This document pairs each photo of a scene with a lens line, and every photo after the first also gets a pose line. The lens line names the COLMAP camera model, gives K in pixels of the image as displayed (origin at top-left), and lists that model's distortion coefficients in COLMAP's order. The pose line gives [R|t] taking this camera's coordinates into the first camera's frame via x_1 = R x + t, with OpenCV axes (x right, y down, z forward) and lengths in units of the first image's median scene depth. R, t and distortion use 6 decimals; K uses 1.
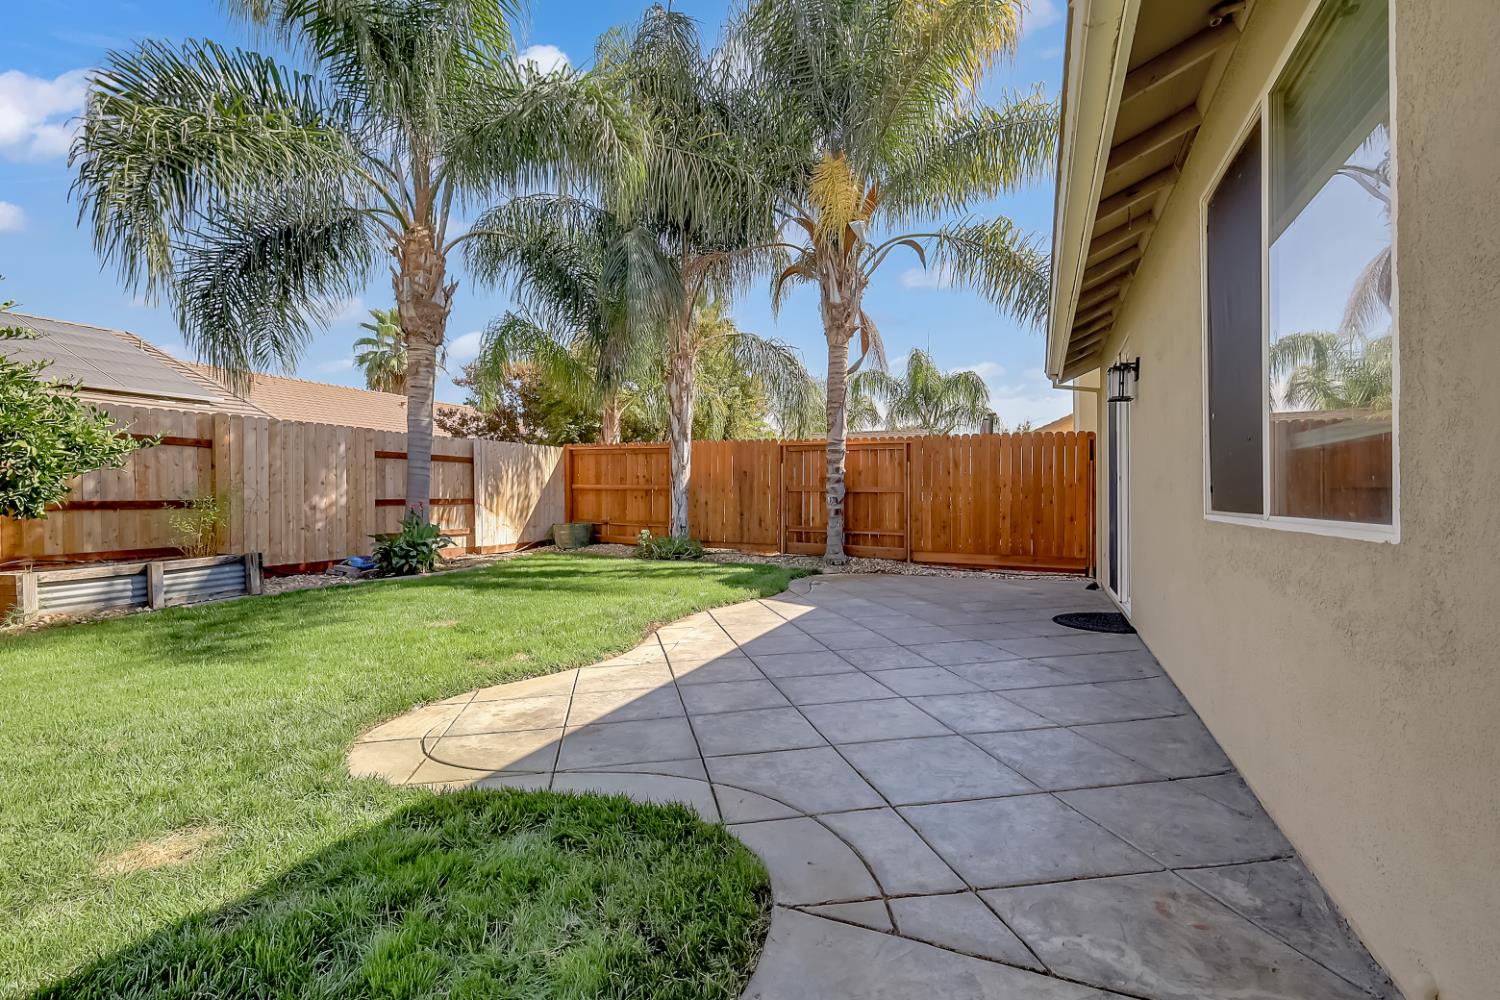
lens RADIAL K [[656.2, 0, 750.8], [0, 656.2, 497.0], [0, 0, 1]] dist [0.003320, 0.000223]
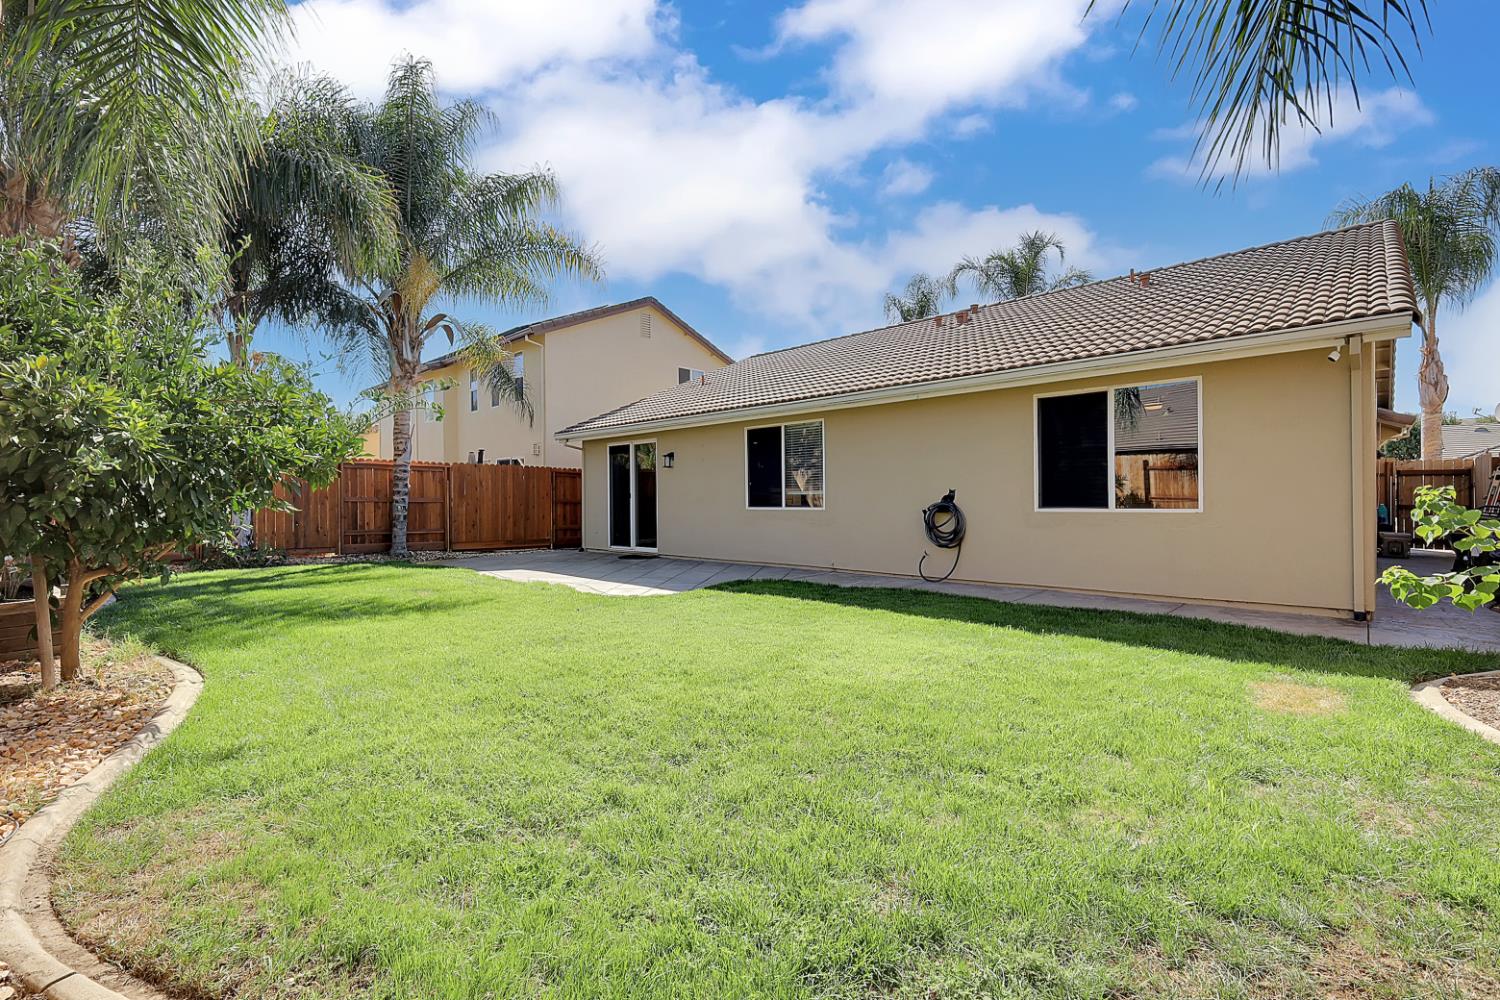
lens RADIAL K [[672.1, 0, 750.0], [0, 672.1, 500.0], [0, 0, 1]] dist [-0.000615, -0.000175]
pose [[0.351364, -0.003093, 0.936234, -0.887505], [0.008627, 0.999963, 0.000066, -0.005817], [-0.936199, 0.008054, 0.351378, -0.124300]]
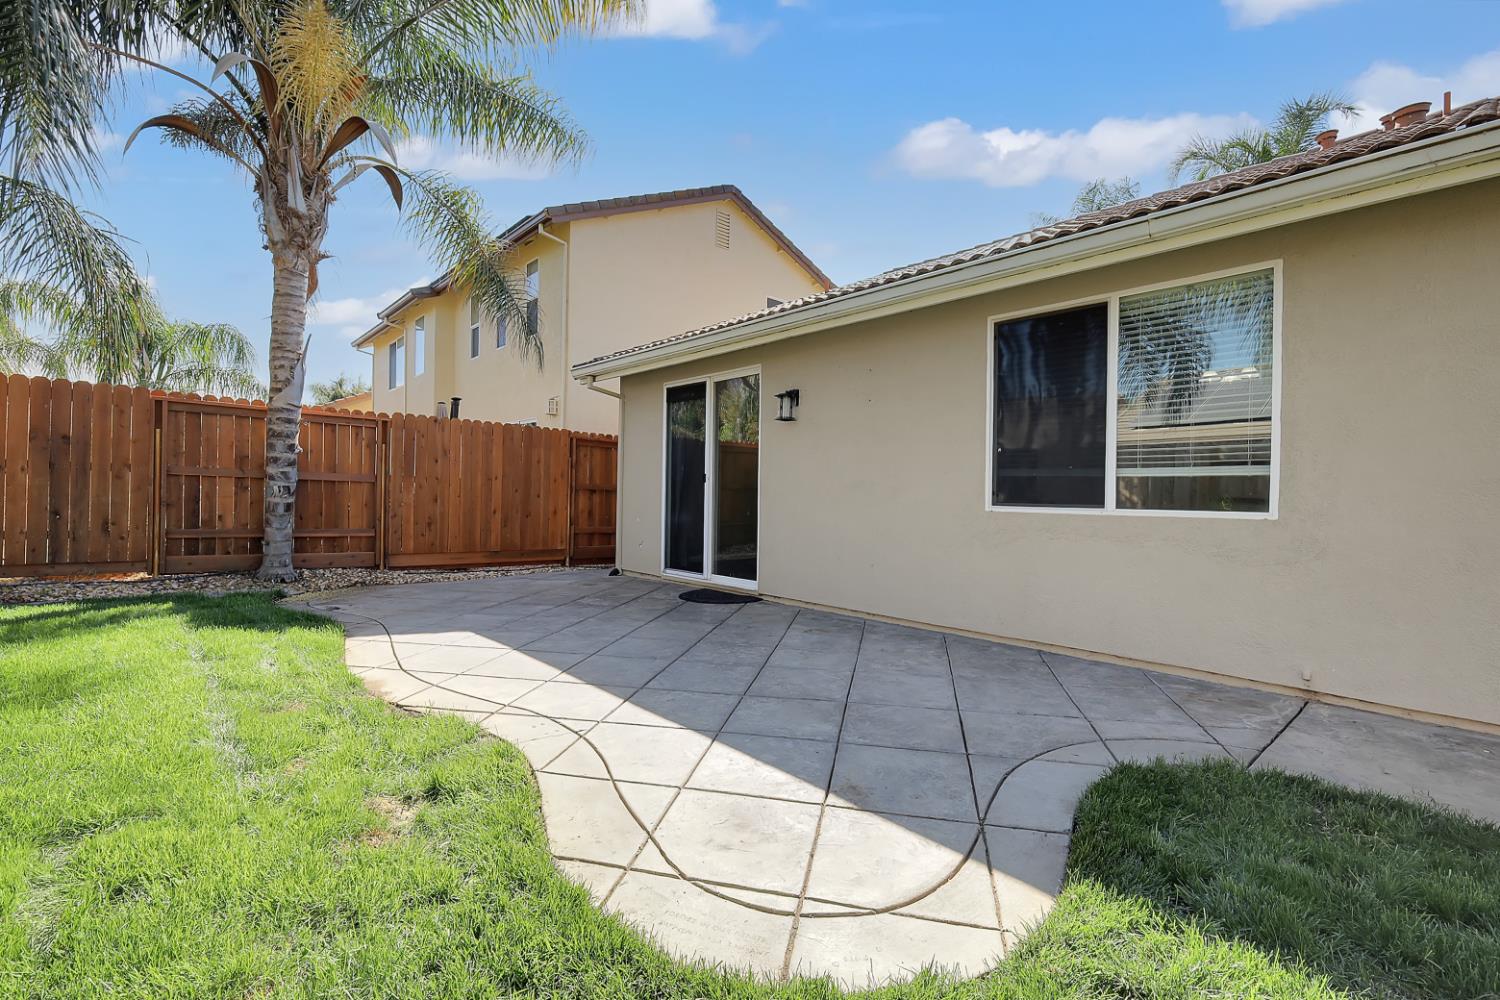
lens RADIAL K [[672.1, 0, 750.0], [0, 672.1, 500.0], [0, 0, 1]] dist [-0.000615, -0.000175]
pose [[0.415307, 0.002325, 0.909678, -0.319309], [-0.017184, 0.999838, 0.005290, 0.002866], [-0.909519, -0.017829, 0.415280, 0.246986]]
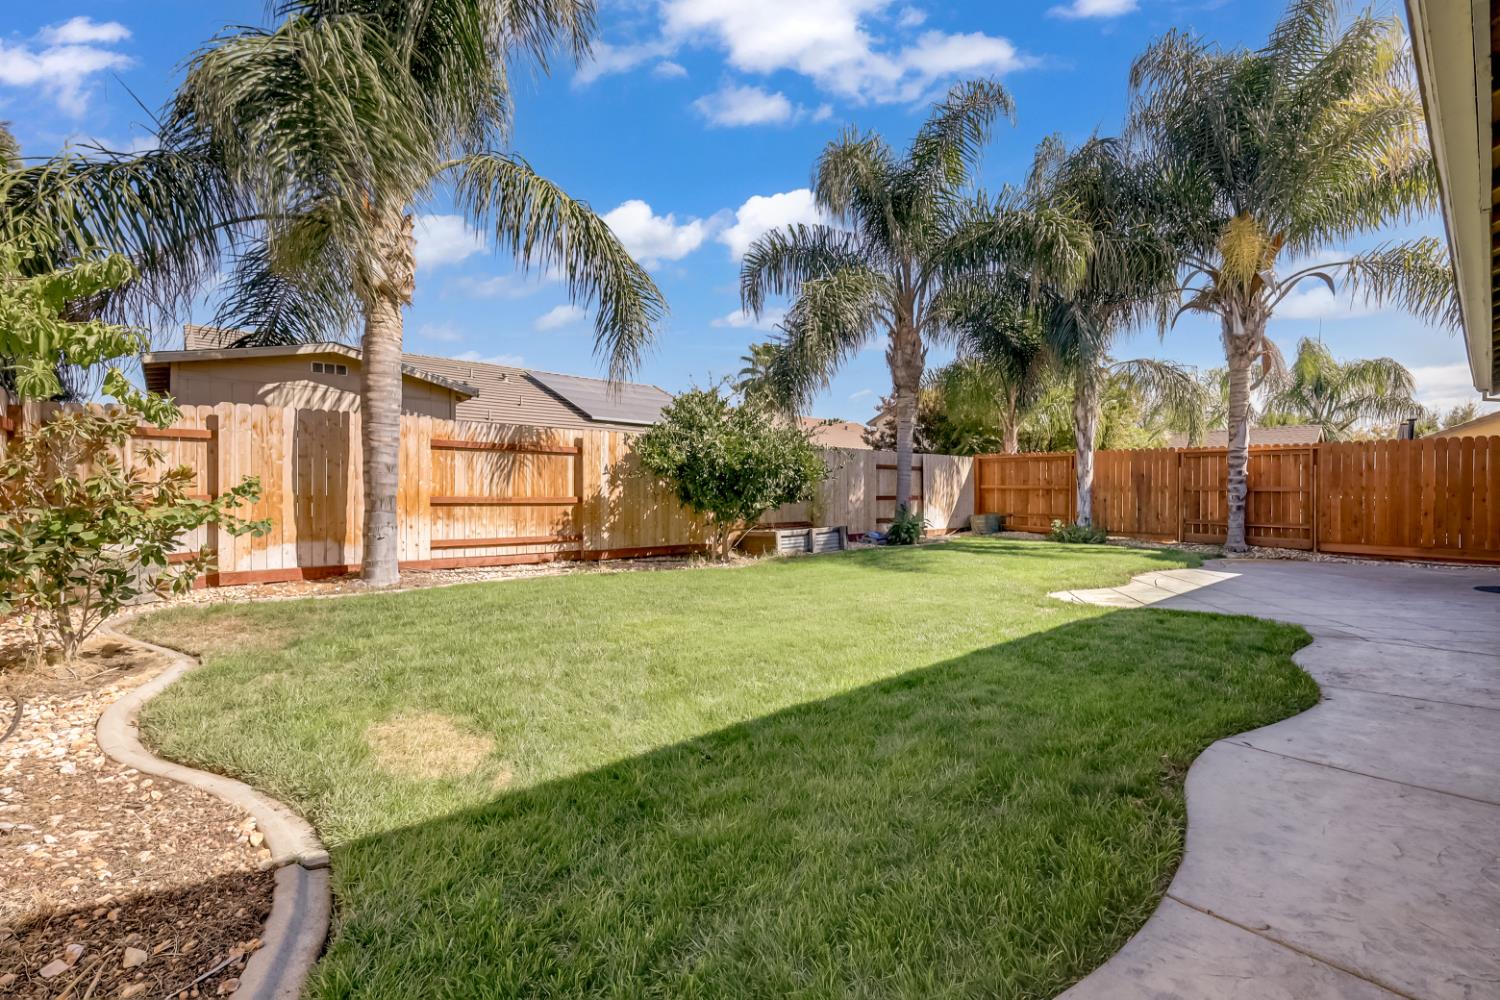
lens RADIAL K [[656.2, 0, 750.8], [0, 656.2, 497.0], [0, 0, 1]] dist [0.003320, 0.000223]
pose [[0.906495, 0.003926, -0.422198, -0.169937], [-0.003287, 0.999992, 0.002241, 0.003261], [0.422203, -0.000643, 0.906501, -0.465916]]
